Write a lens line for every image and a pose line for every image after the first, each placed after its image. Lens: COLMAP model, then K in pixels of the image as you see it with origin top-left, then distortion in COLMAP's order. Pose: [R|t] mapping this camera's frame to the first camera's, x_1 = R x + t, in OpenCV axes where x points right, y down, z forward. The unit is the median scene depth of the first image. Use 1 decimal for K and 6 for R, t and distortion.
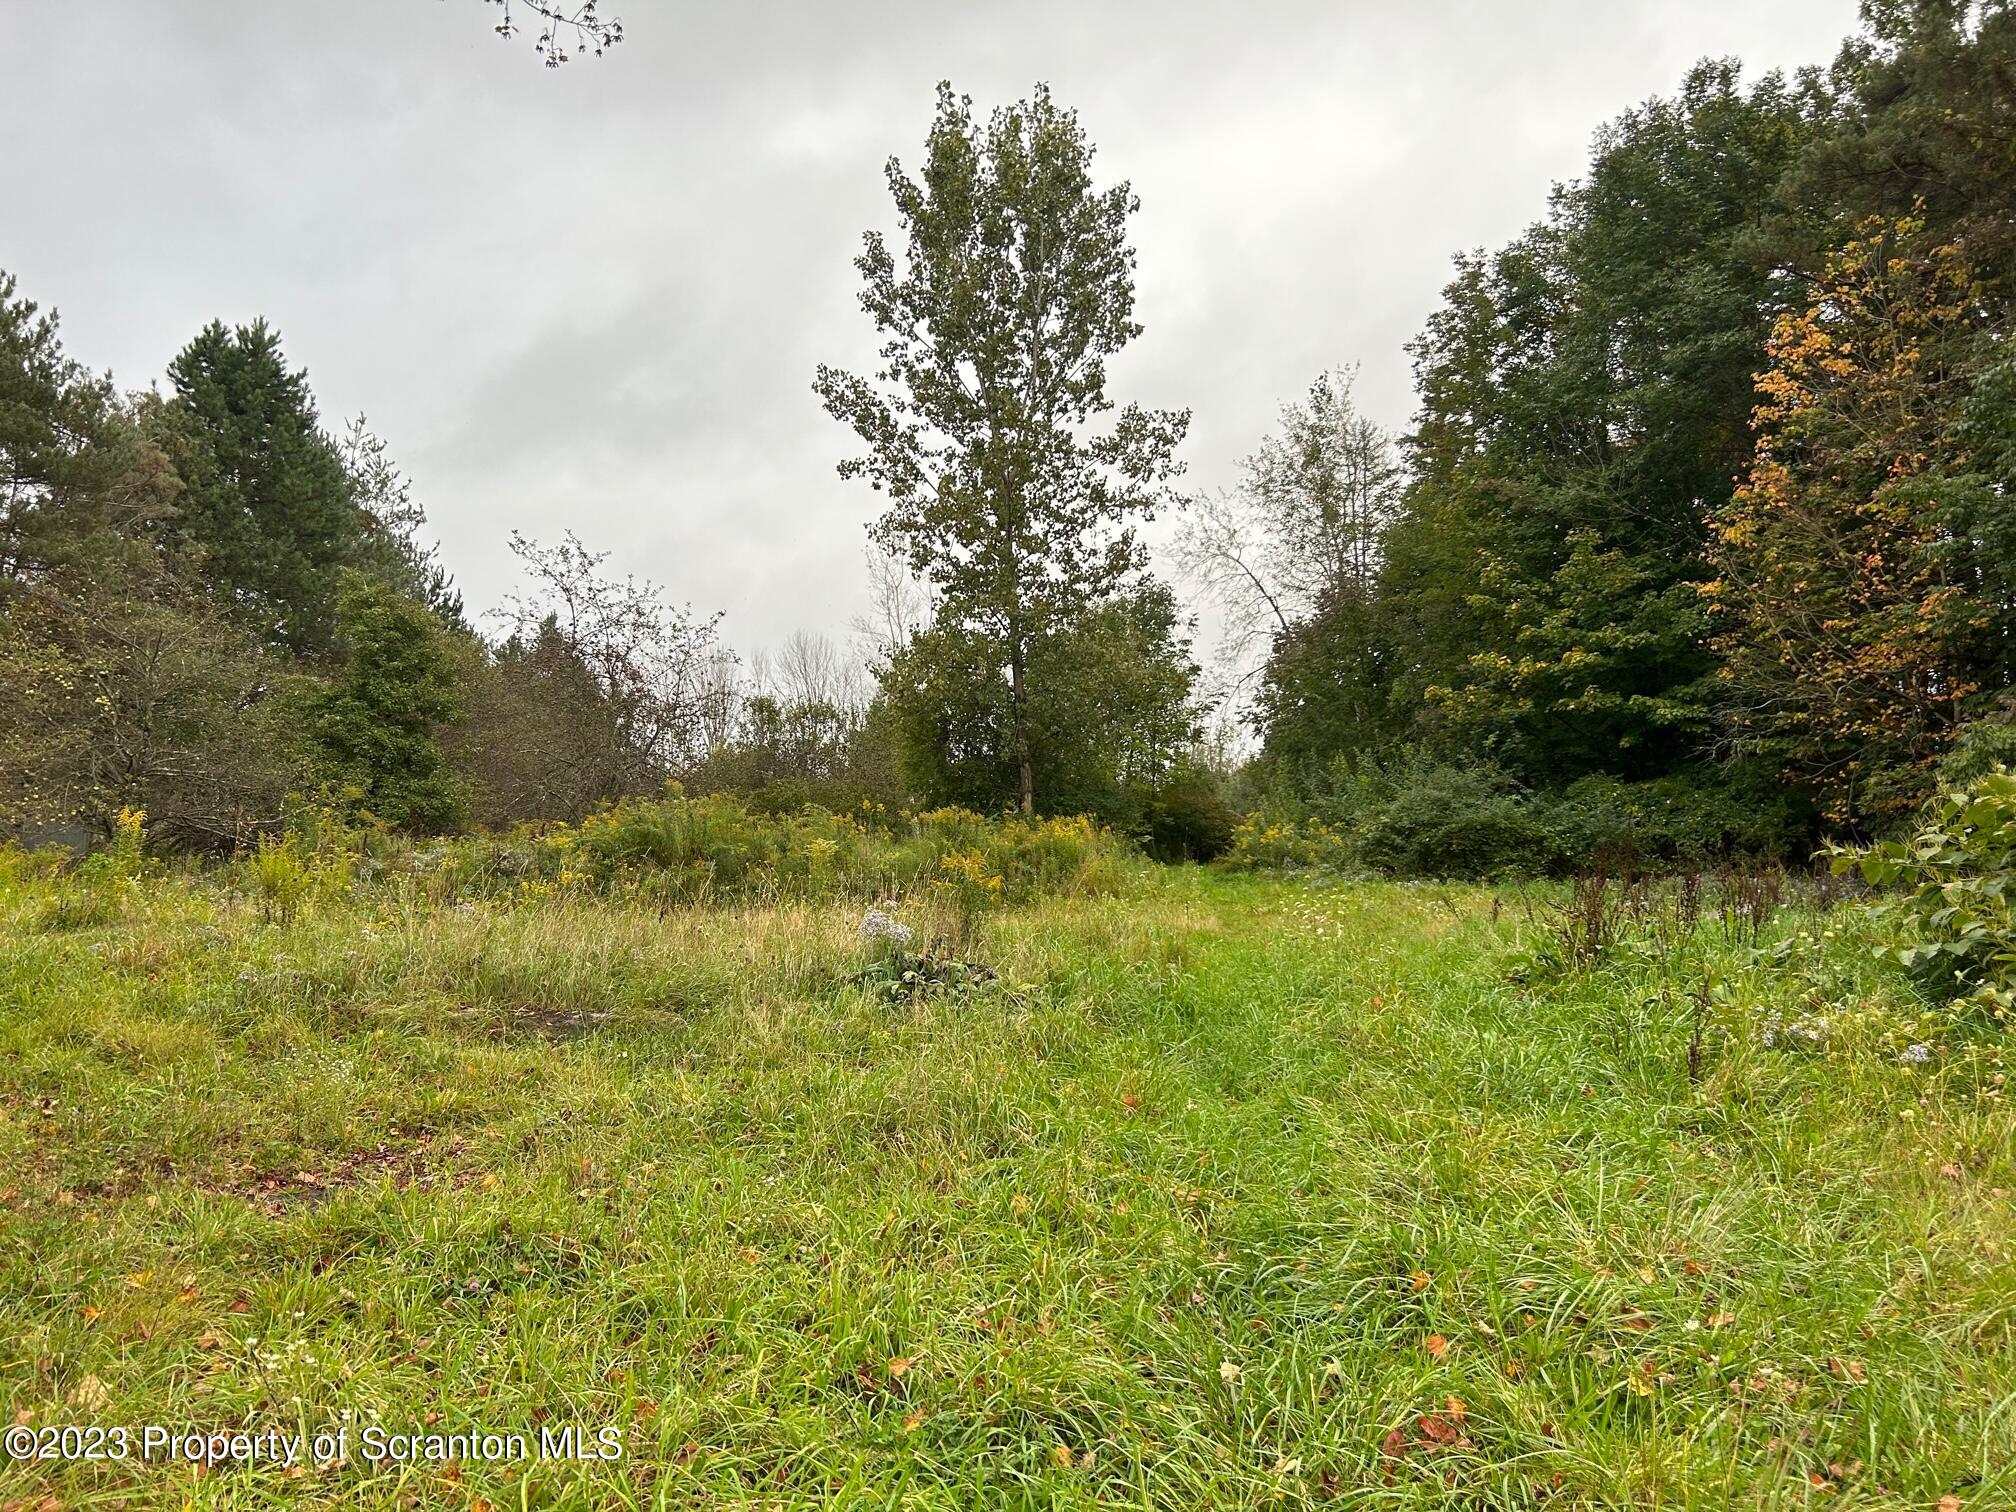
lens RADIAL K [[1497.3, 0, 1013.4], [0, 1497.3, 761.1], [0, 0, 1]] dist [0.092237, -0.102307]
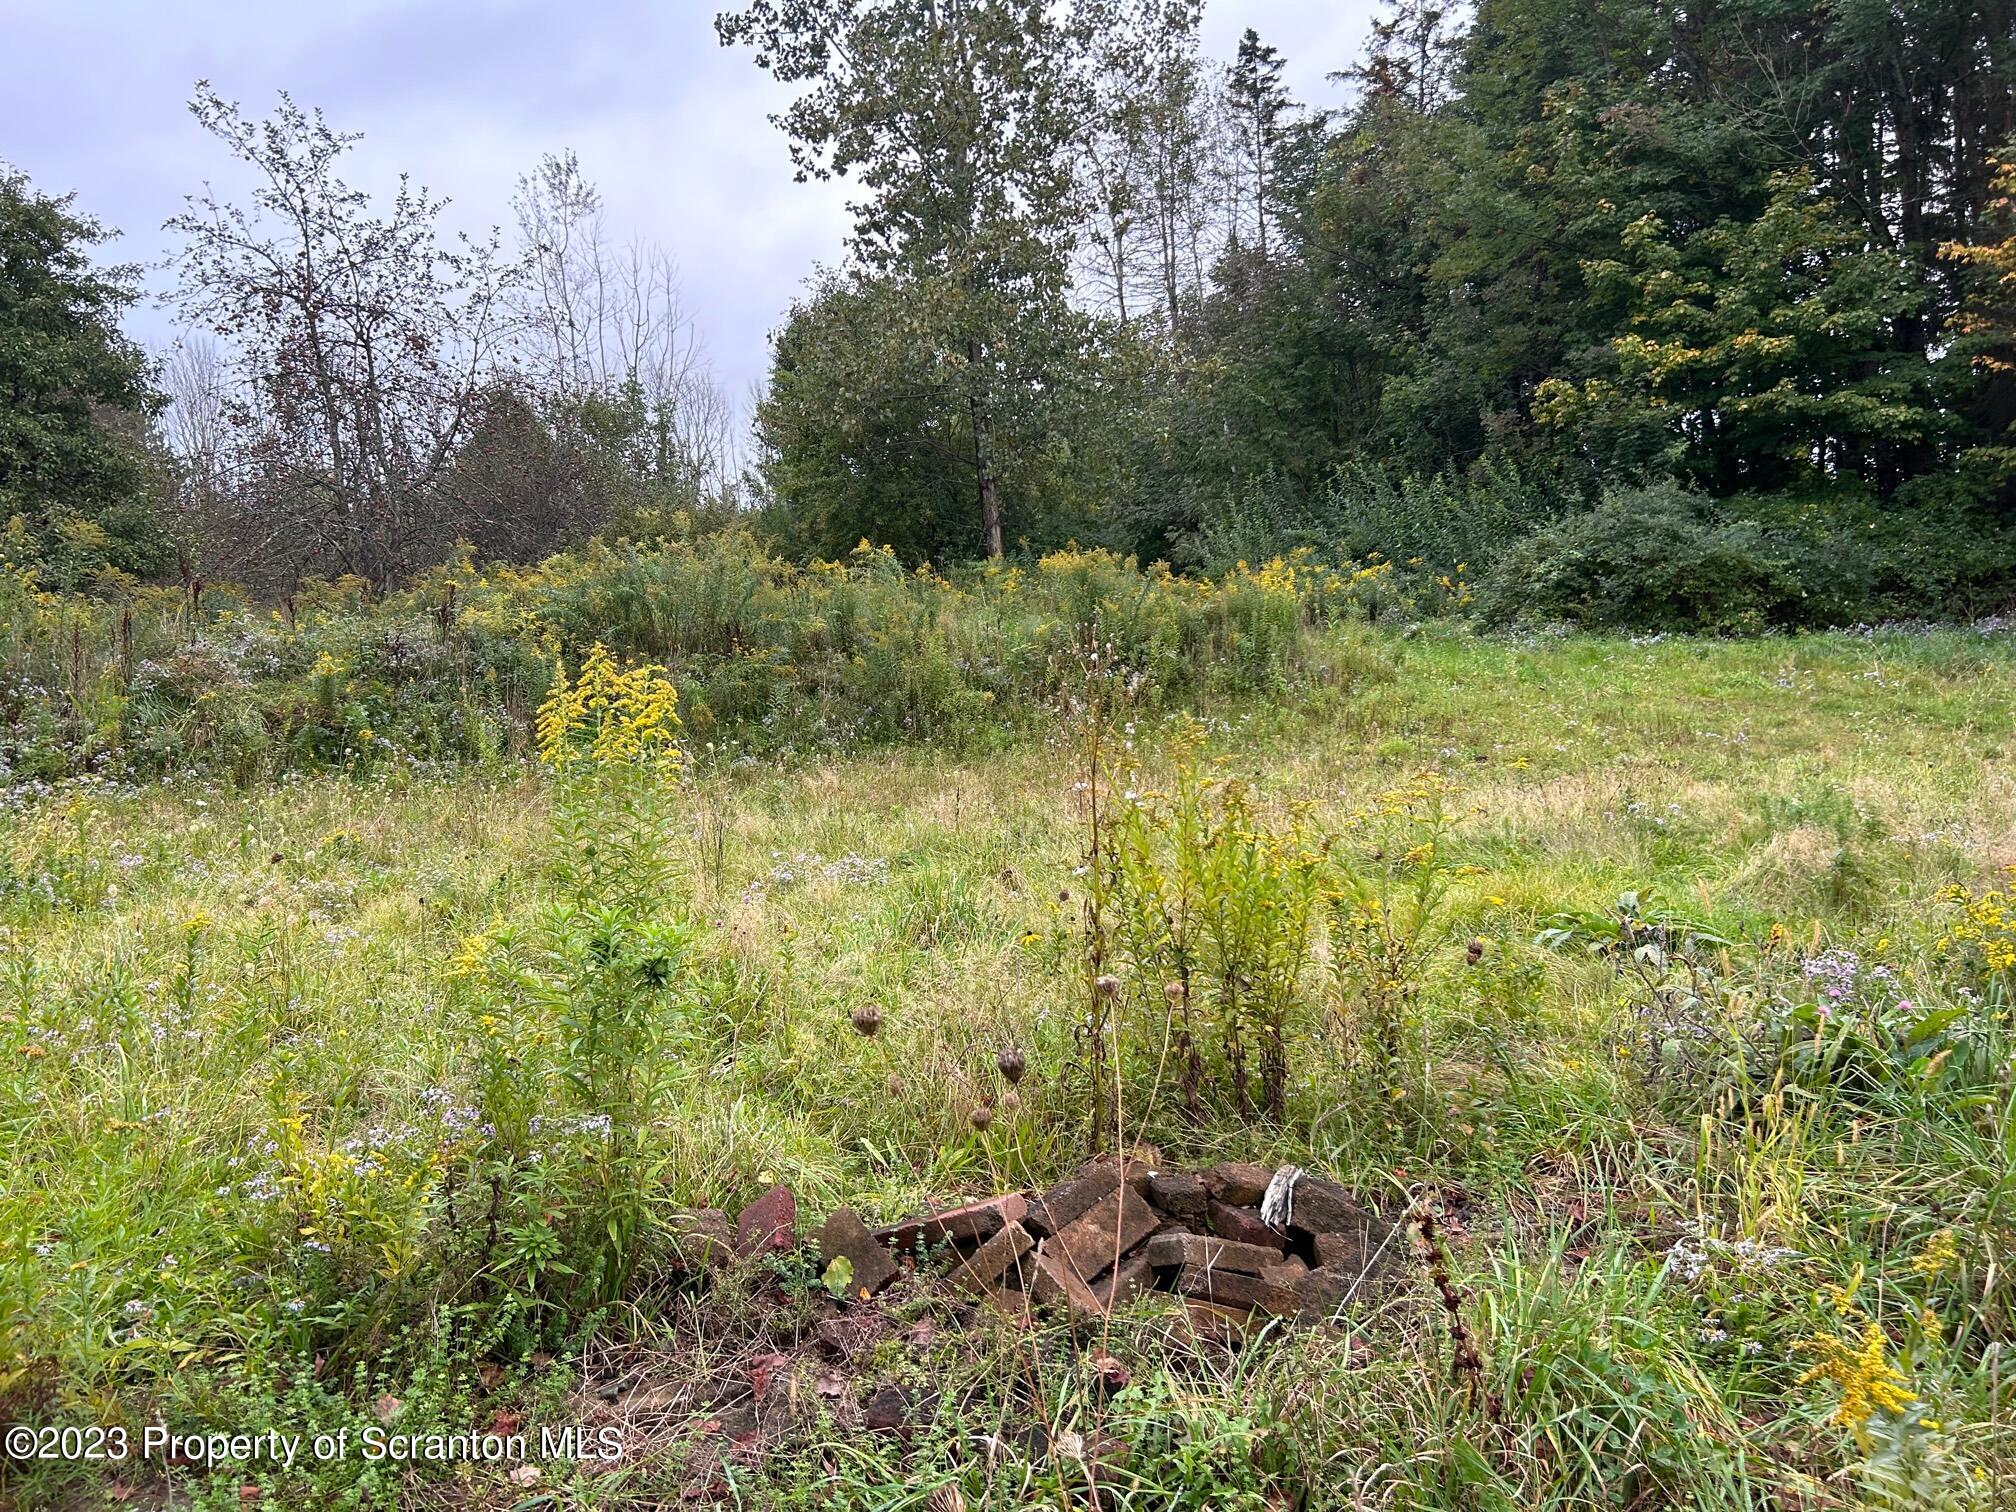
lens RADIAL K [[1500.6, 0, 987.8], [0, 1500.6, 766.2], [0, 0, 1]] dist [0.050676, -0.056280]
pose [[0.959072, -0.049216, 0.278851, -0.236319], [0.001095, 0.985416, 0.170158, 0.013583], [-0.283159, -0.162888, 0.945139, 0.336976]]
